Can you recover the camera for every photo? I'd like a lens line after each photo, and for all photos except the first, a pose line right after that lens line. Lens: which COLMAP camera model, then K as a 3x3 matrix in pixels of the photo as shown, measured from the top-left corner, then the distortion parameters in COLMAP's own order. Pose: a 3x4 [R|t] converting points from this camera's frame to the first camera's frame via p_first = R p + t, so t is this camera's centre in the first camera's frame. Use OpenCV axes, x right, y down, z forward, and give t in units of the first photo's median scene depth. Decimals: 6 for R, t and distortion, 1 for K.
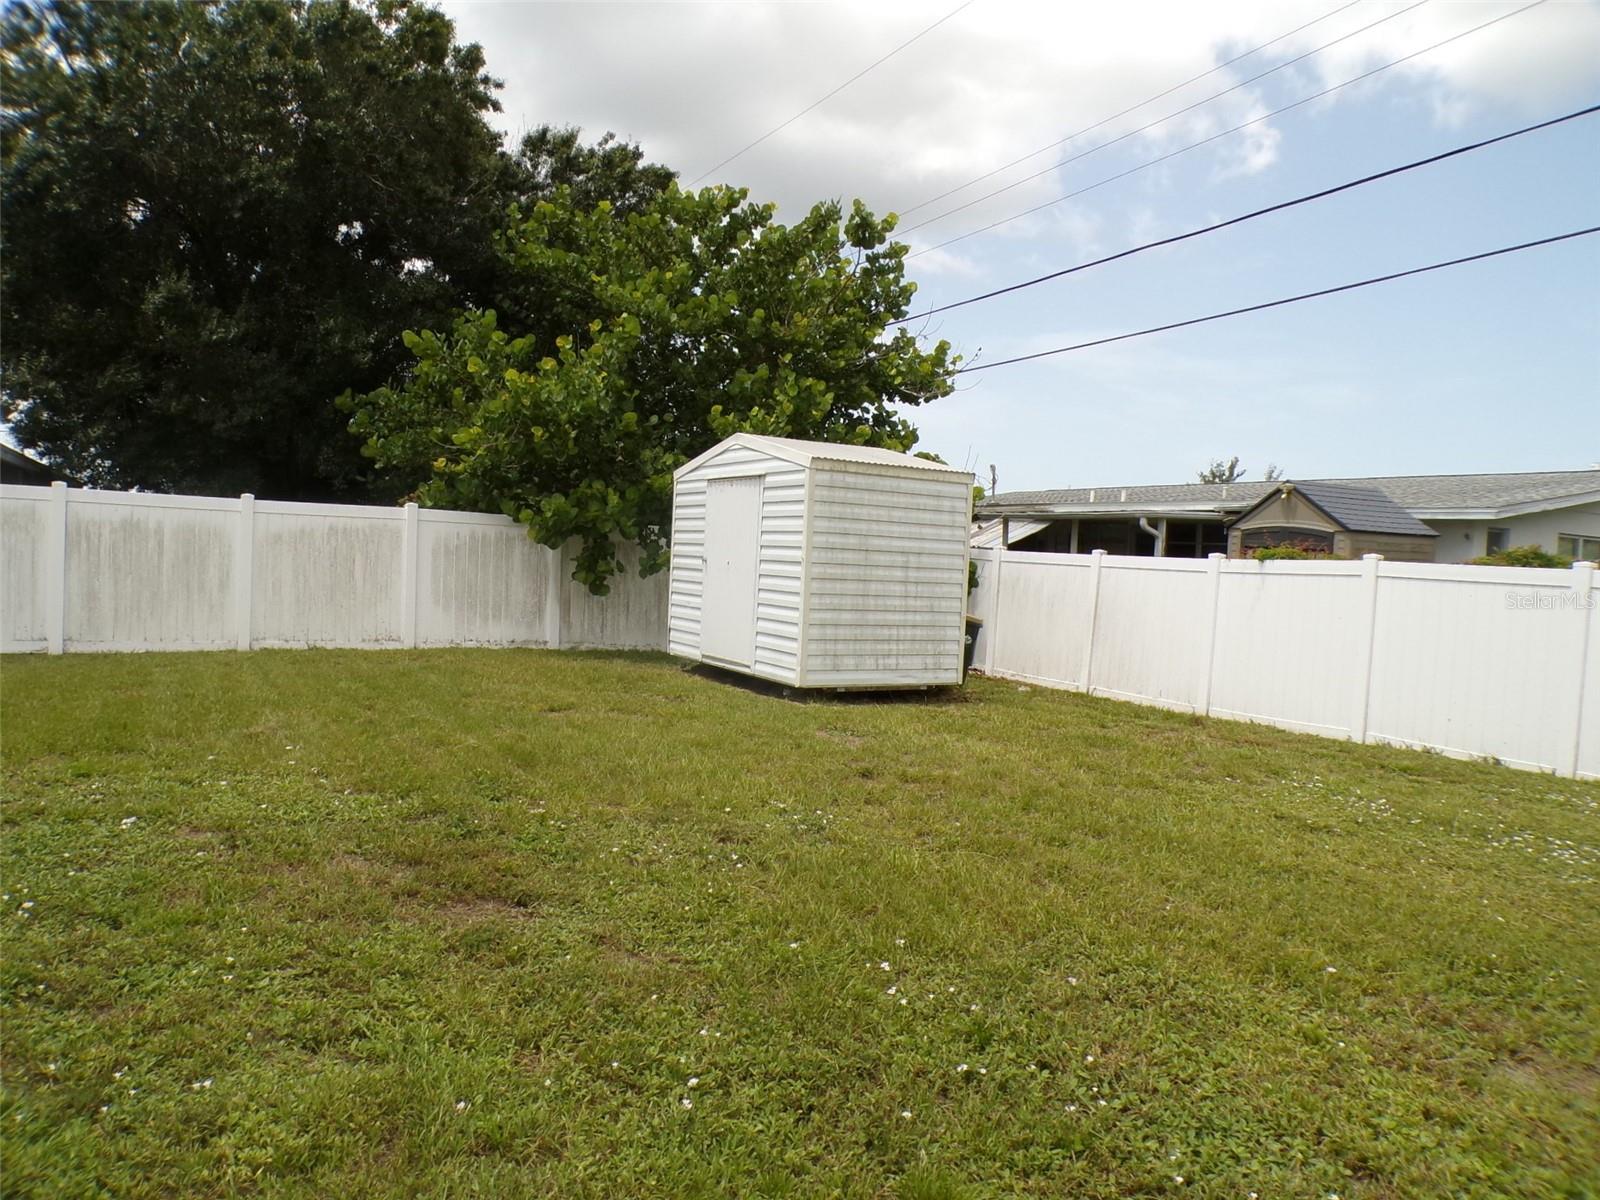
lens RADIAL K [[1111.8, 0, 800.0], [0, 1111.8, 594.1], [0, 0, 1]] dist [-0.050413, 0.023537]
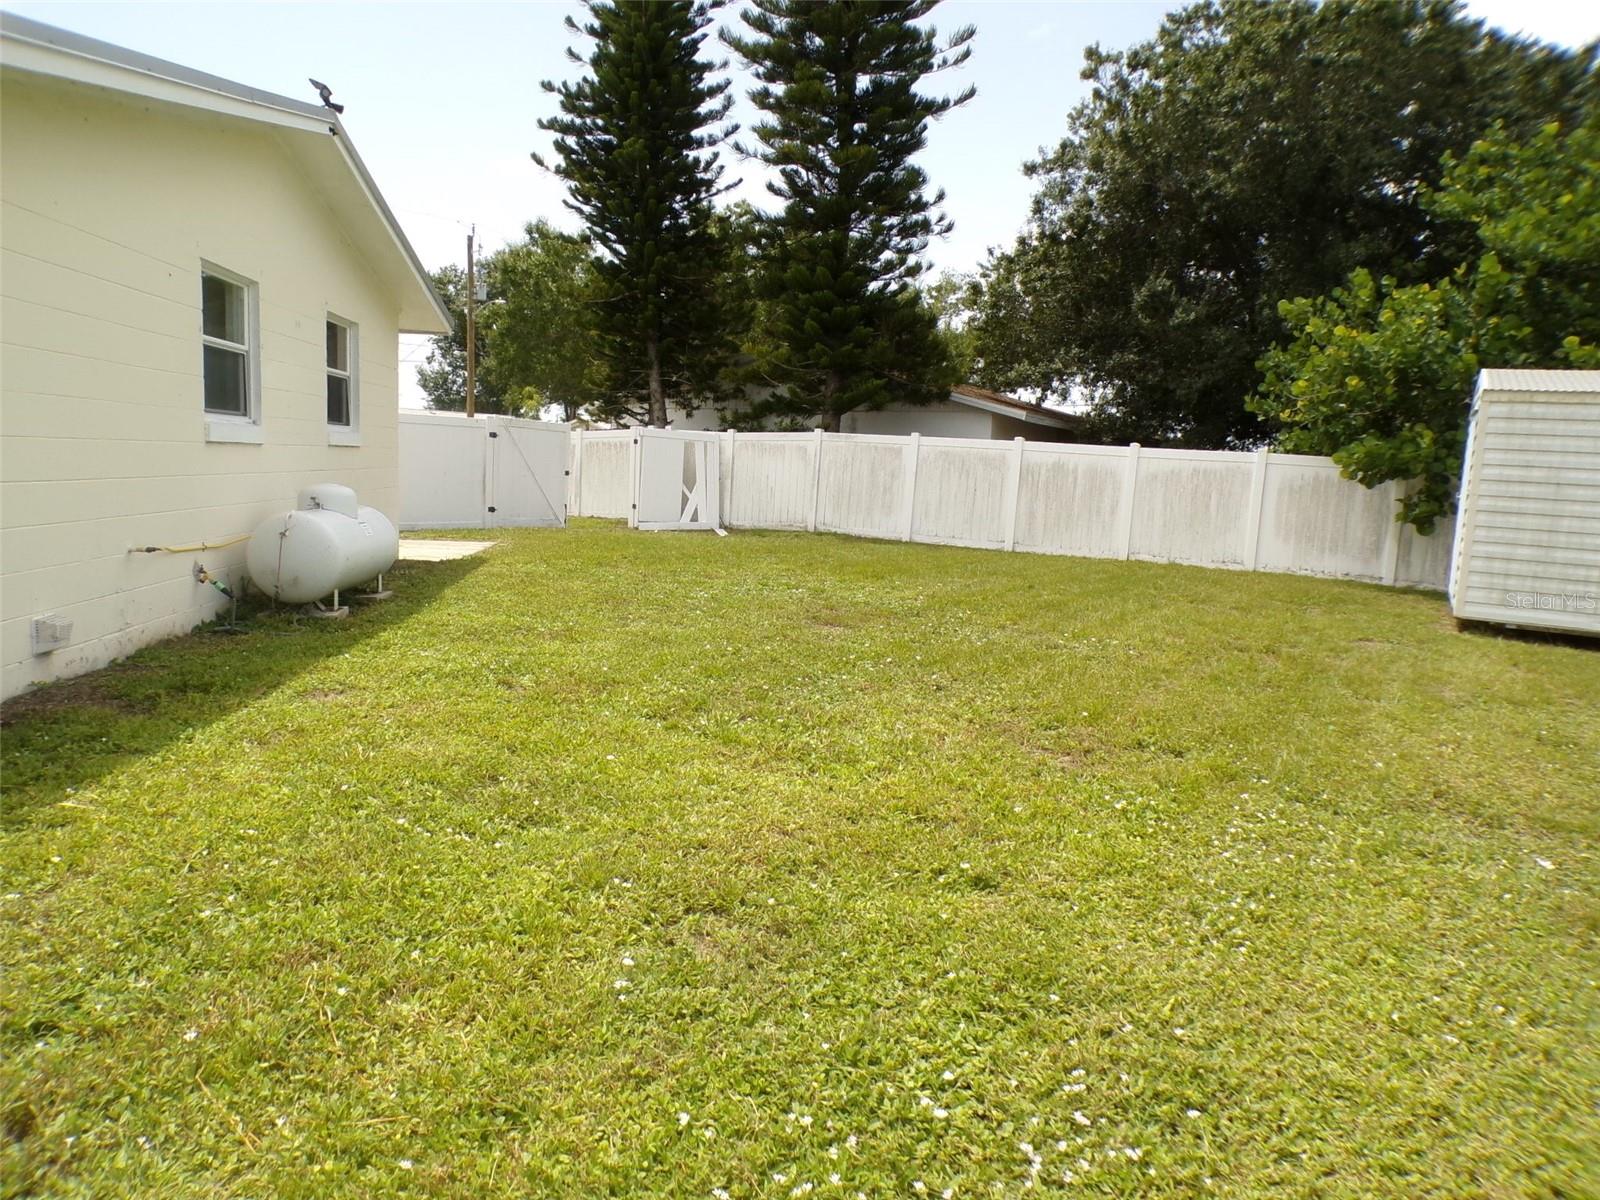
lens RADIAL K [[1111.8, 0, 798.8], [0, 1111.8, 596.2], [0, 0, 1]] dist [-0.050413, 0.023537]
pose [[0.506556, 0.090392, -0.857456, 0.441231], [-0.064828, 0.995667, 0.066664, 0.029491], [0.859767, 0.021818, 0.510221, -0.025936]]
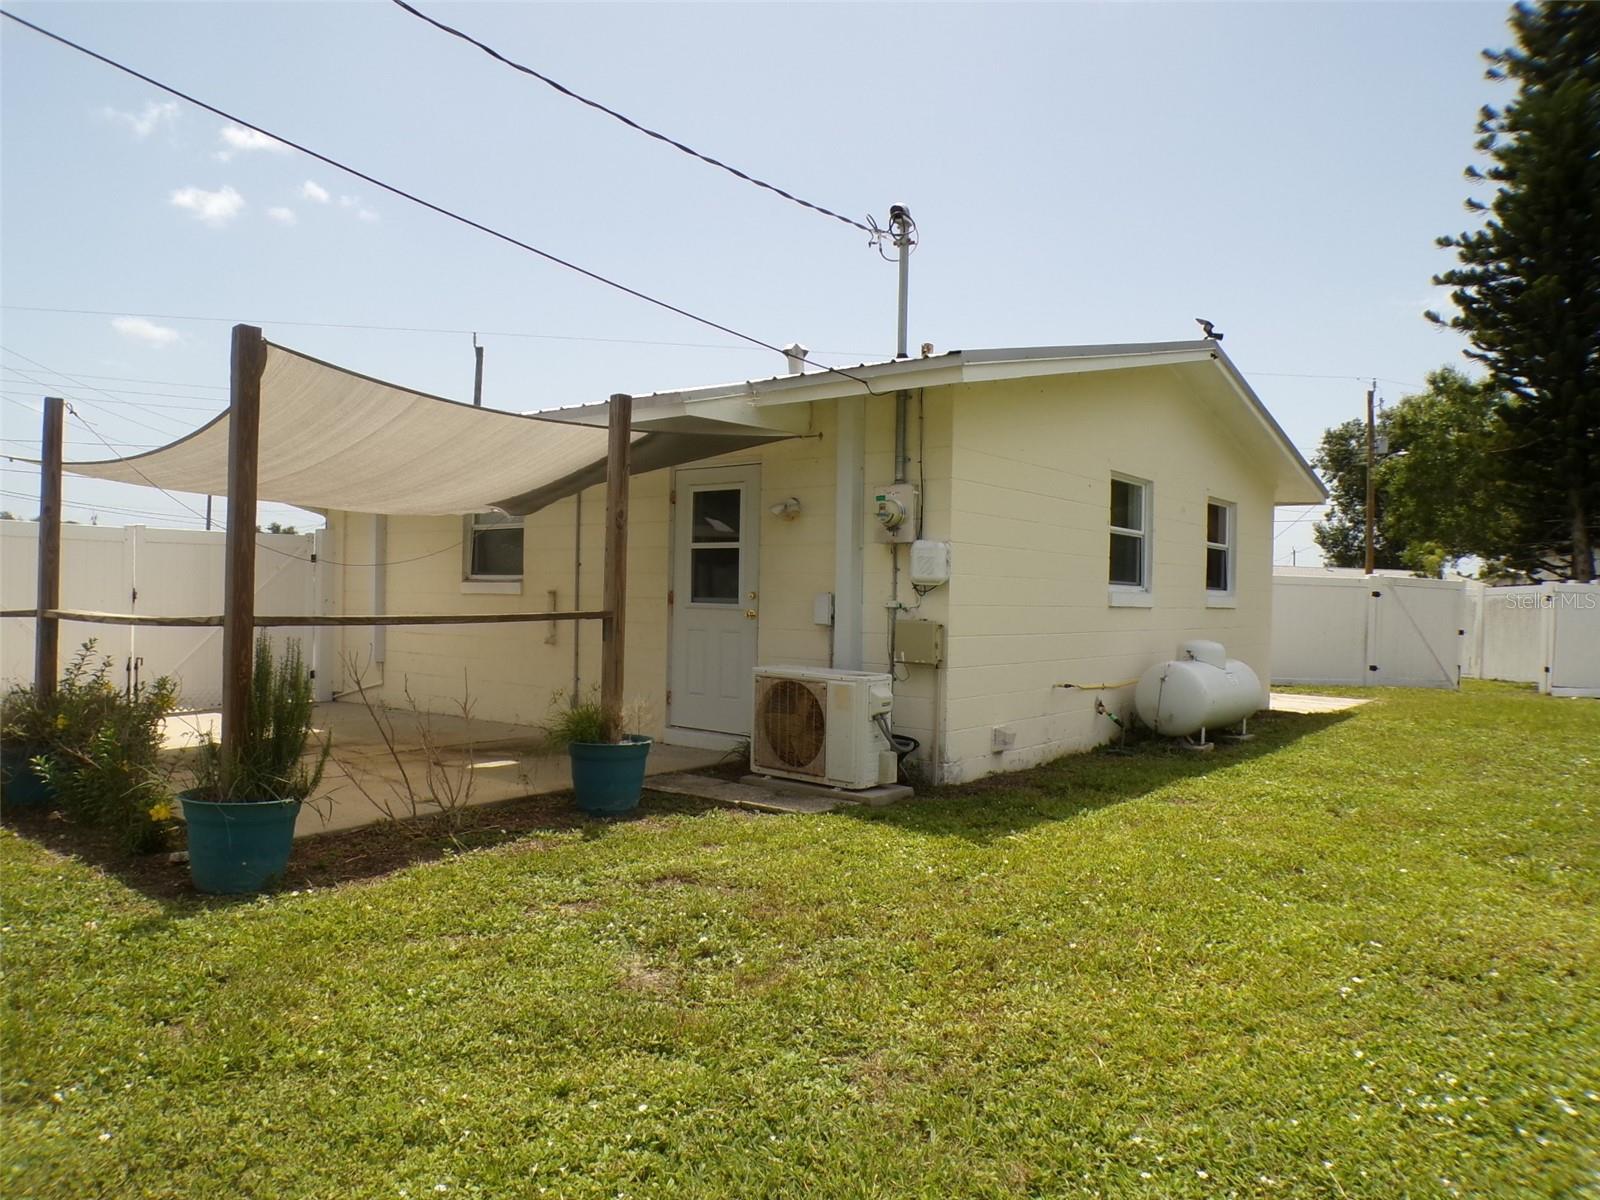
lens RADIAL K [[1111.8, 0, 799.1], [0, 1111.8, 595.4], [0, 0, 1]] dist [-0.050413, 0.023537]
pose [[-0.236284, -0.035677, -0.971029, 0.639987], [-0.081384, 0.996541, -0.016811, 0.029870], [0.968270, 0.075054, -0.238370, -0.027635]]
